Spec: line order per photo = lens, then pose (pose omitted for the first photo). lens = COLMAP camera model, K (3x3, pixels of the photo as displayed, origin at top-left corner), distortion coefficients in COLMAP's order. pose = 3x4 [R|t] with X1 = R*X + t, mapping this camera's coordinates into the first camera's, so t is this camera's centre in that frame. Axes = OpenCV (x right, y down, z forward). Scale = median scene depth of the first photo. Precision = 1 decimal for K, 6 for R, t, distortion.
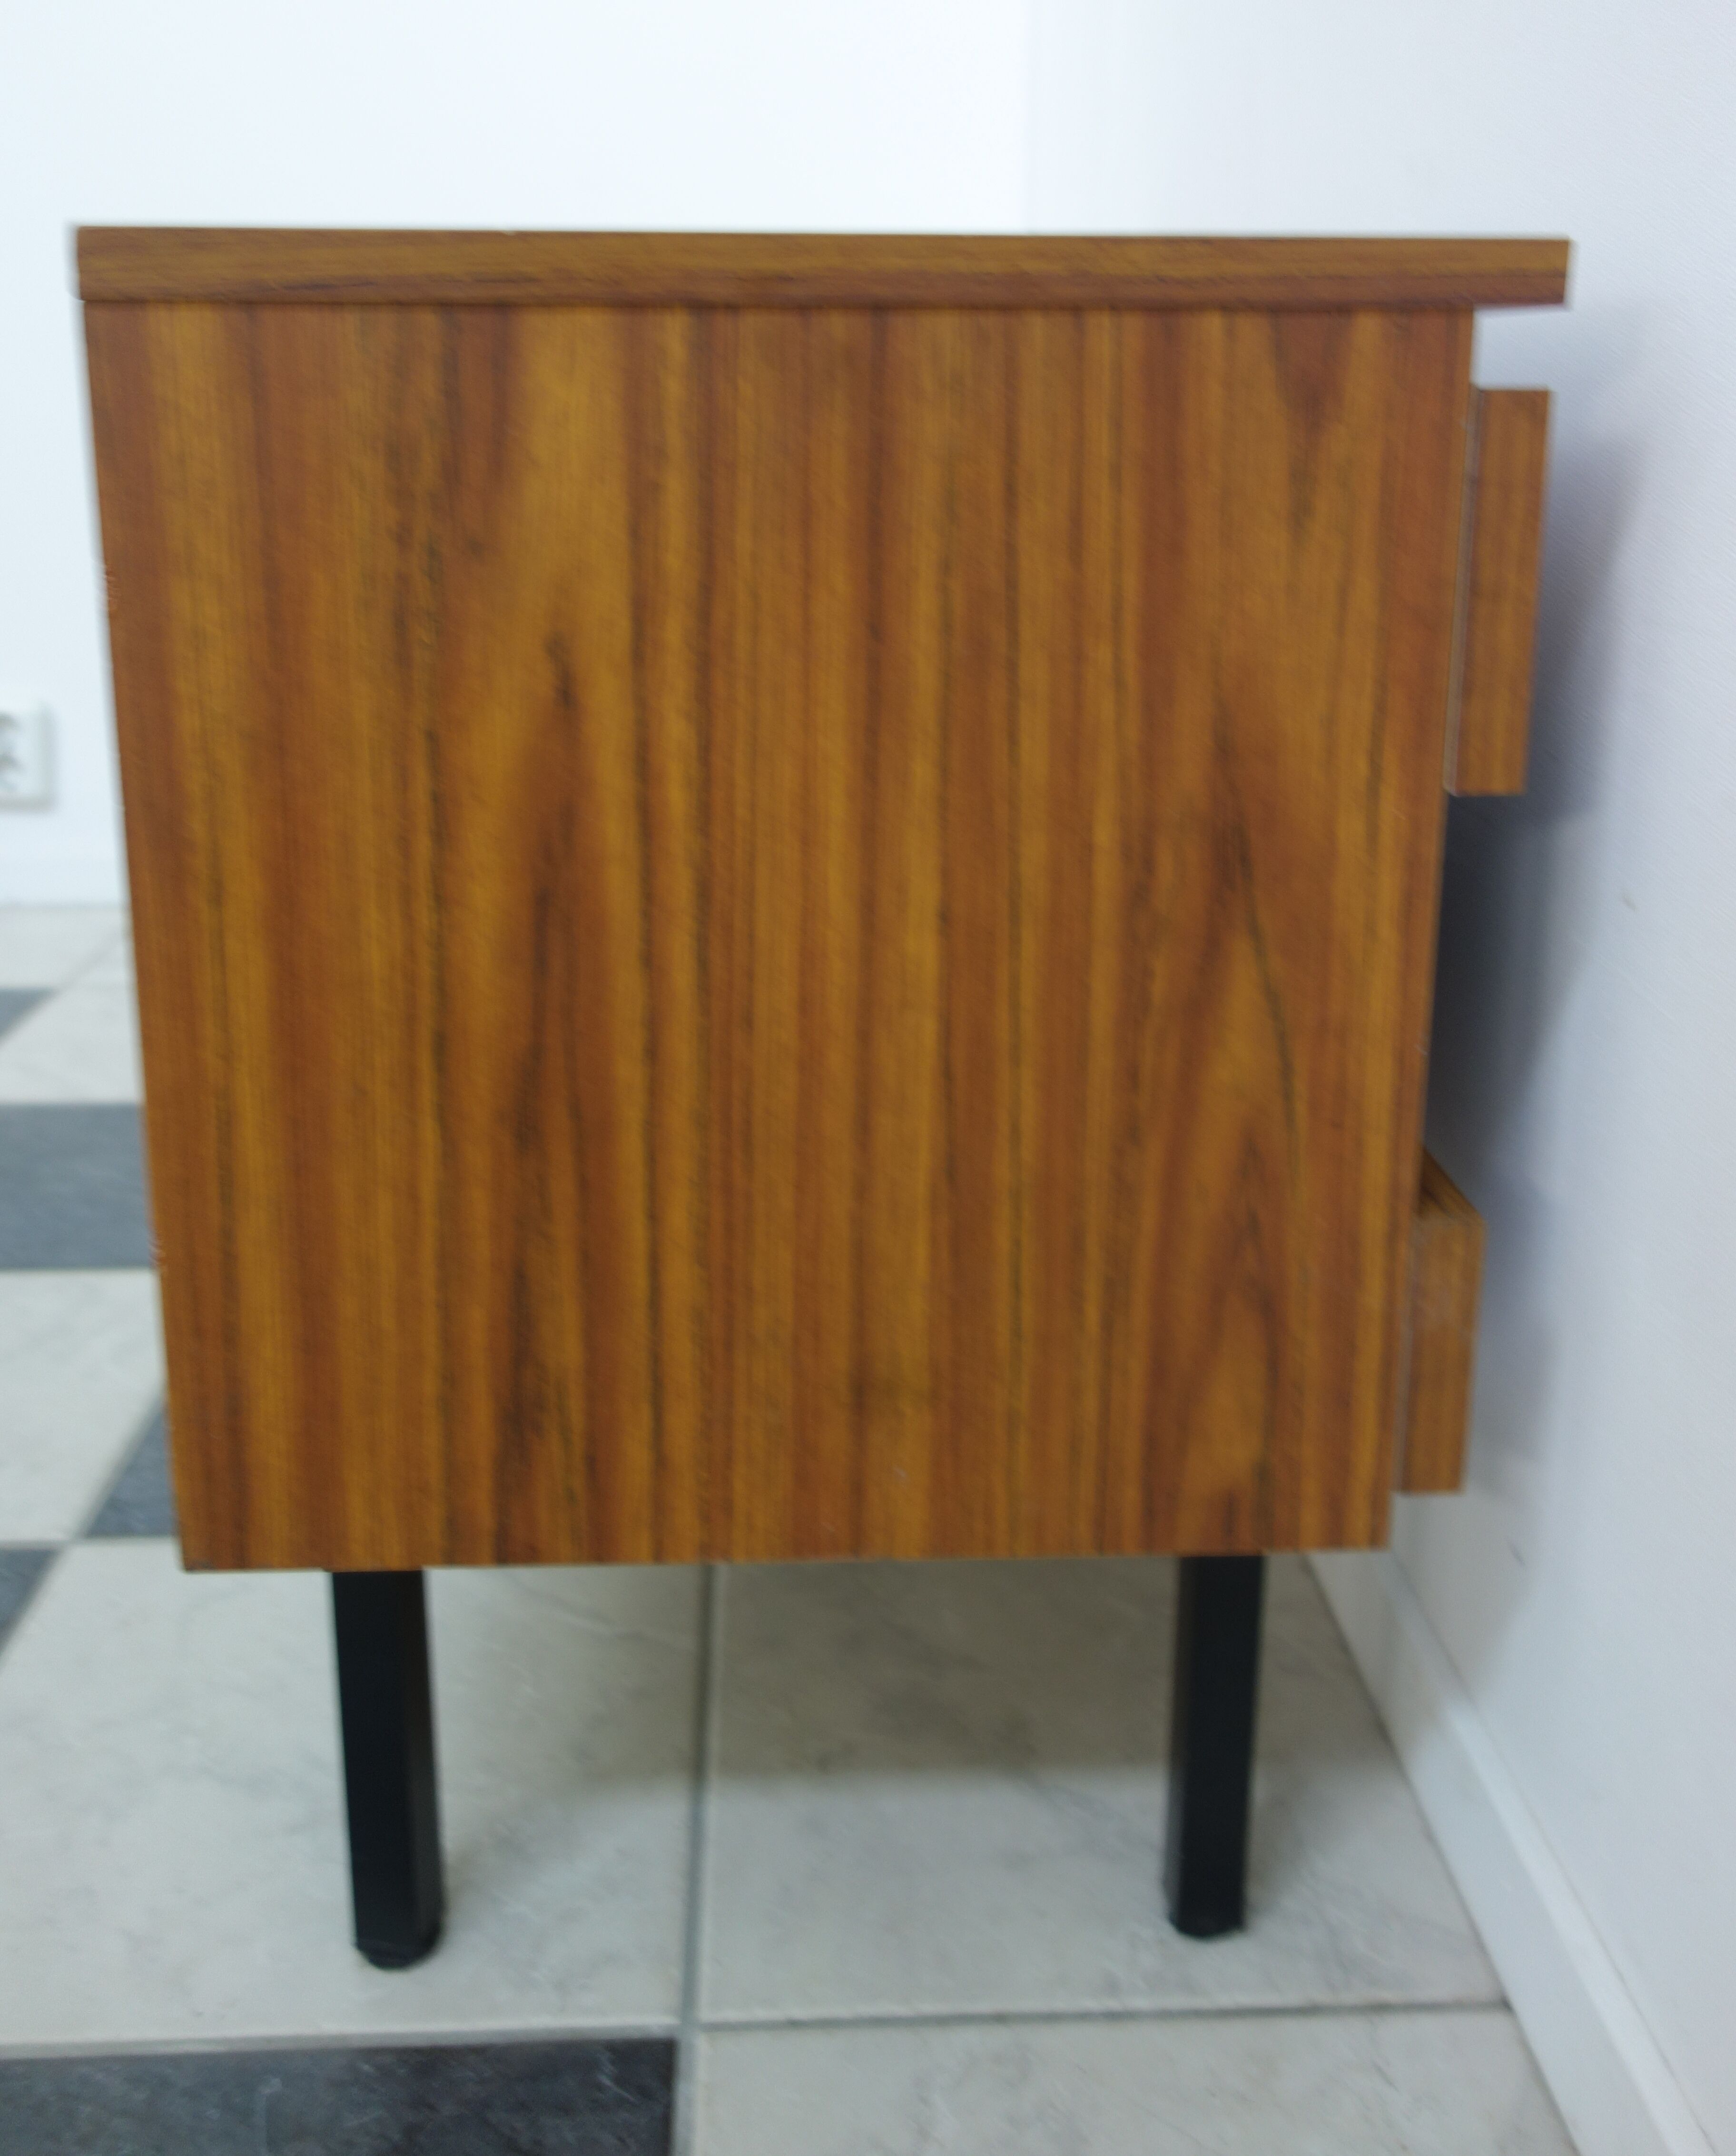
lens RADIAL K [[2069.8, 0, 875.1], [0, 2069.8, 1132.9], [0, 0, 1]] dist [0.011113, -0.009416]
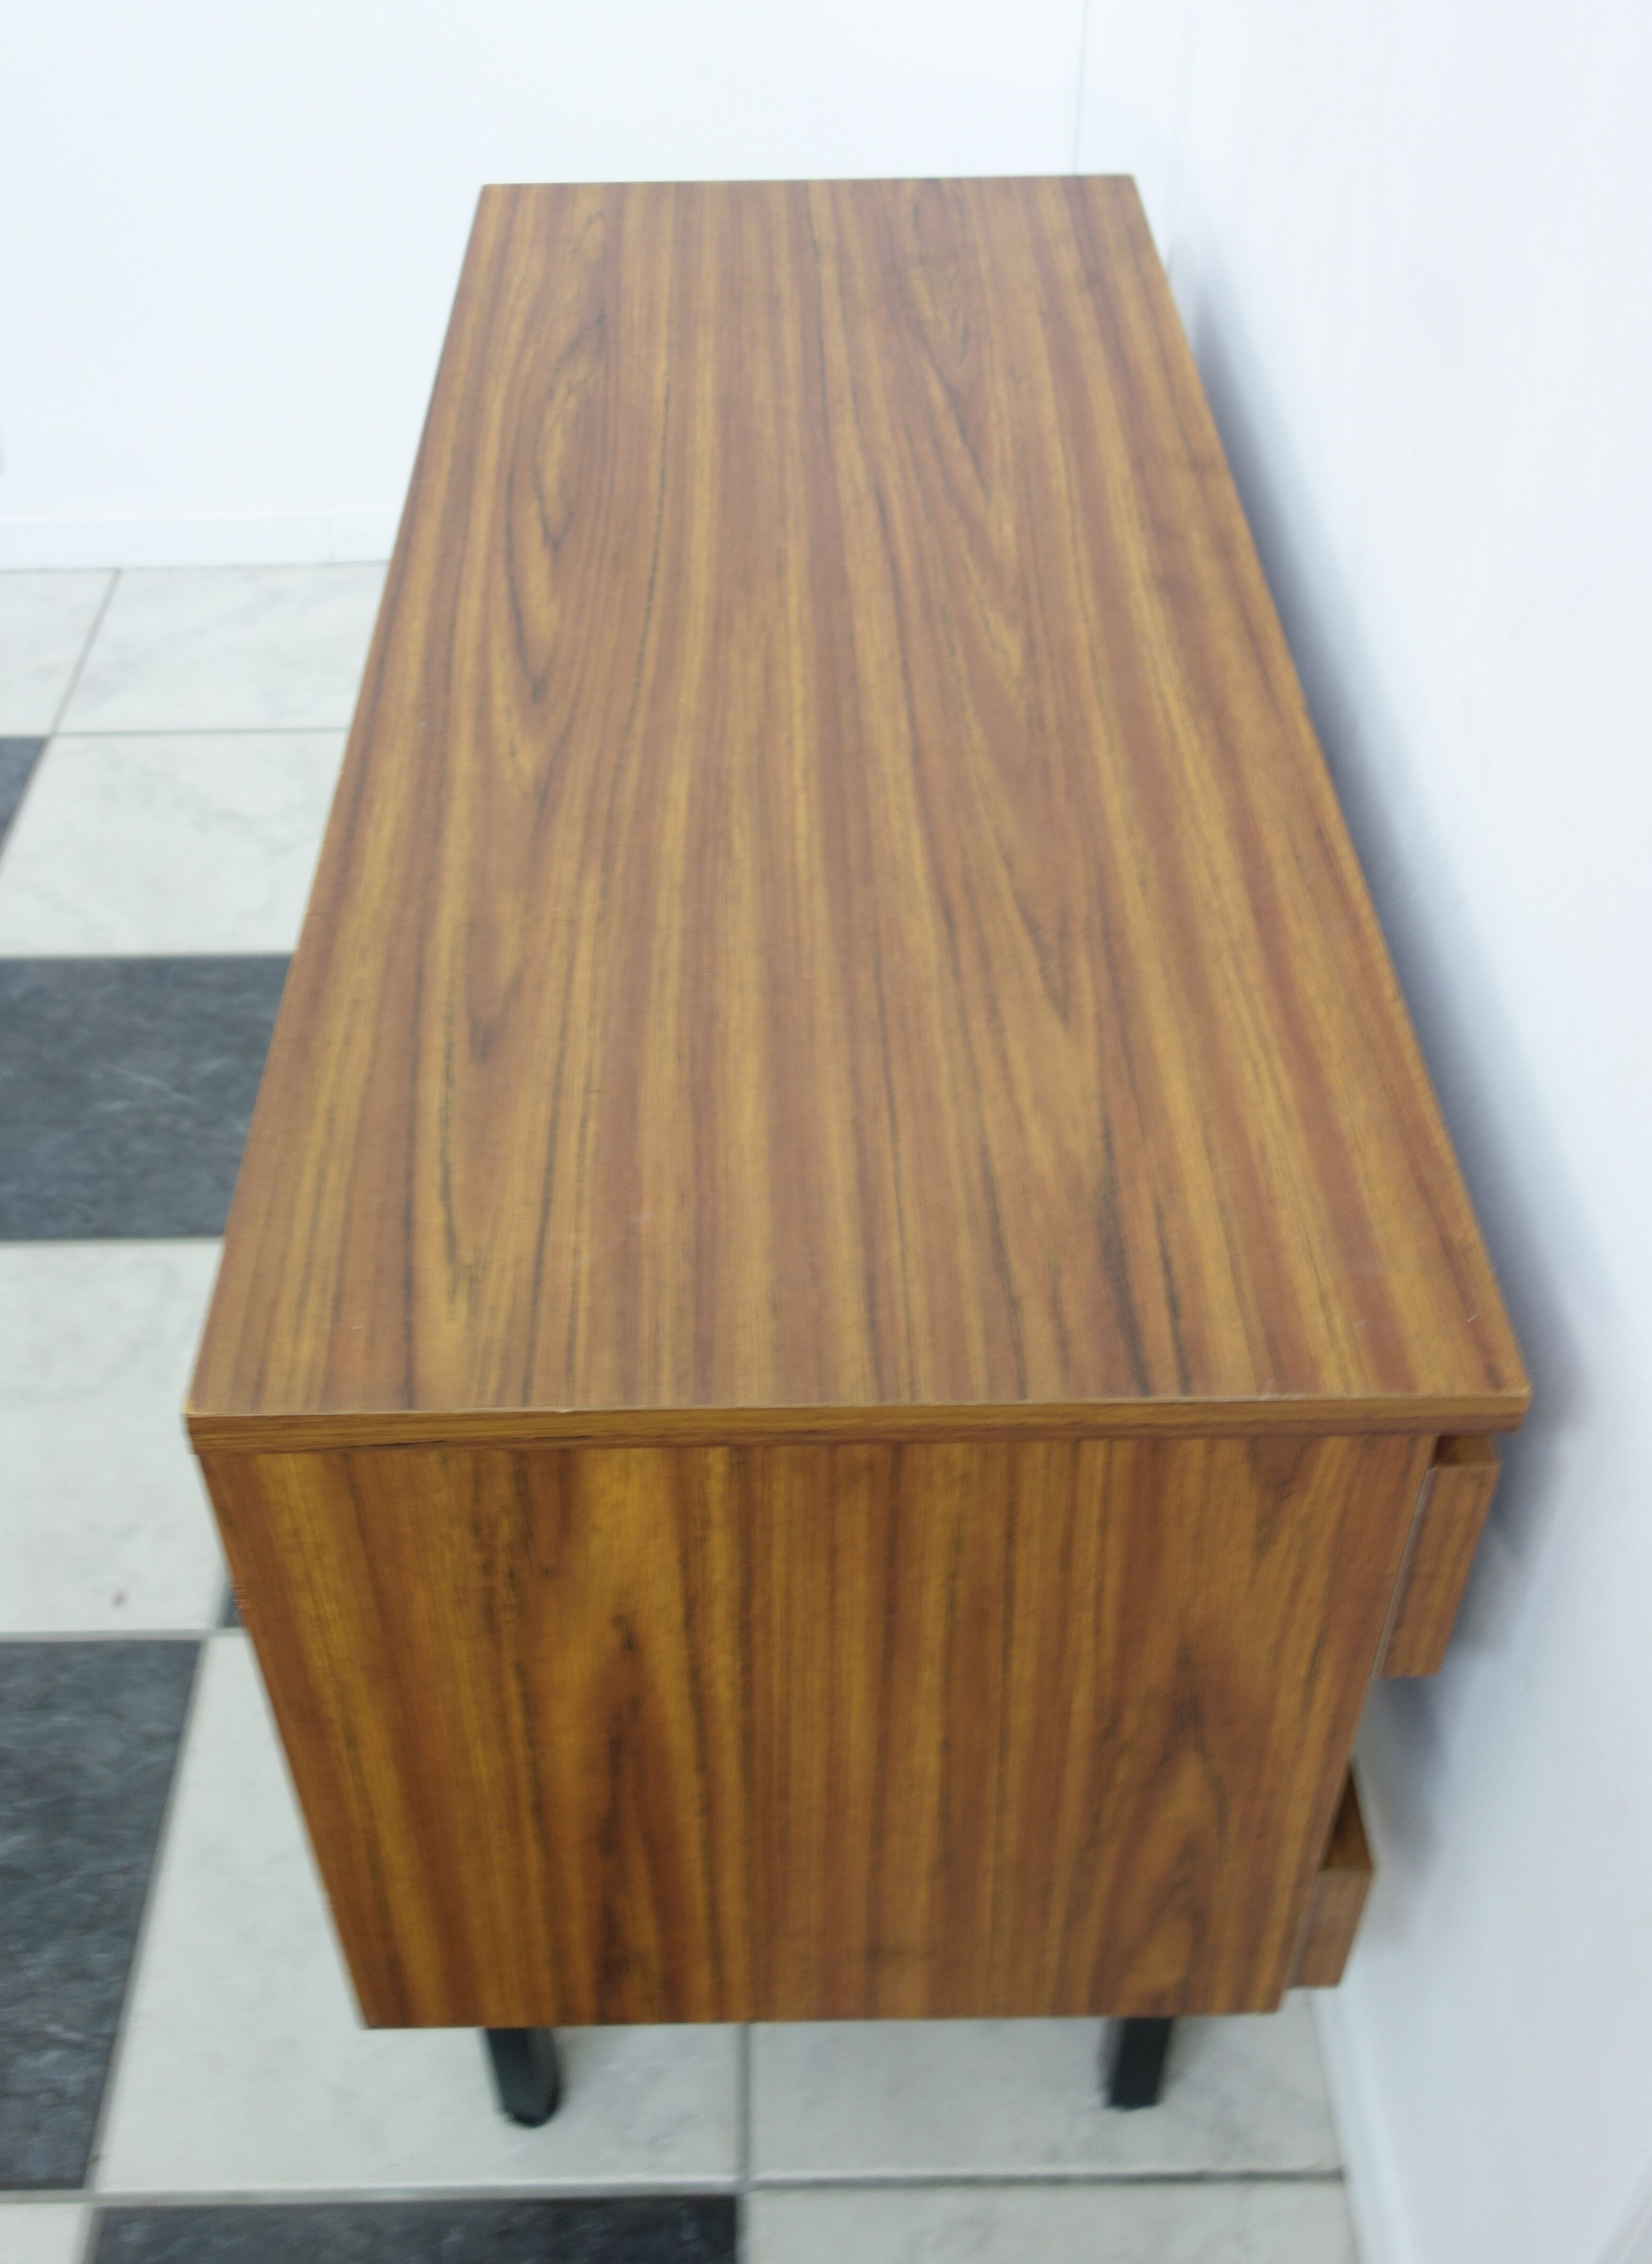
lens RADIAL K [[2289.3, 0, 826.0], [0, 2289.3, 1132.0], [0, 0, 1]] dist [-0.001162, -0.011281]
pose [[0.999425, 0.015090, -0.030366, -0.001283], [0.001072, 0.881021, 0.473075, -1.058131], [0.033892, -0.472836, 0.880499, -0.013150]]
